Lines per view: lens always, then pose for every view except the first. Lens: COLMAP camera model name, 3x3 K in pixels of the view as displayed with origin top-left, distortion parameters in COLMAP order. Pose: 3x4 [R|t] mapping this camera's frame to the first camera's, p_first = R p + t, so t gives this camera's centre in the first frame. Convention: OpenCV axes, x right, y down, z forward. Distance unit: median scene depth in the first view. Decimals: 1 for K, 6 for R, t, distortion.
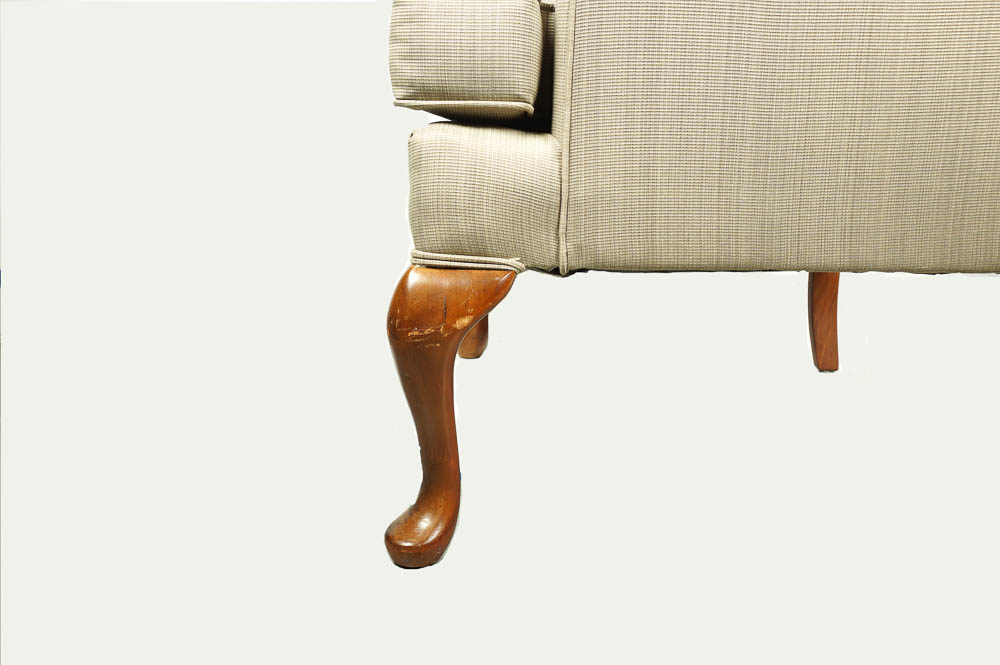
lens RADIAL K [[755.8, 0, 501.4], [0, 755.8, 329.6], [0, 0, 1]] dist [-0.009406, 0.013032]
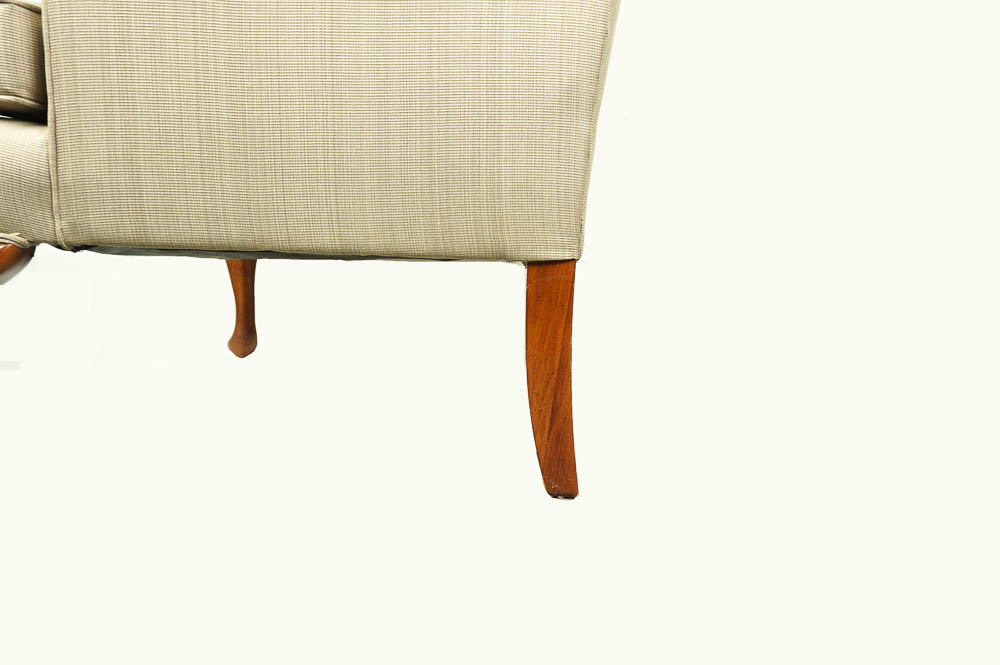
lens RADIAL K [[755.8, 0, 500.3], [0, 755.8, 333.6], [0, 0, 1]] dist [-0.009406, 0.013032]
pose [[0.998687, 0.021873, -0.046316, 0.800907], [-0.023763, 0.998890, -0.040666, 0.084267], [0.045375, 0.041713, 0.998099, -0.088457]]
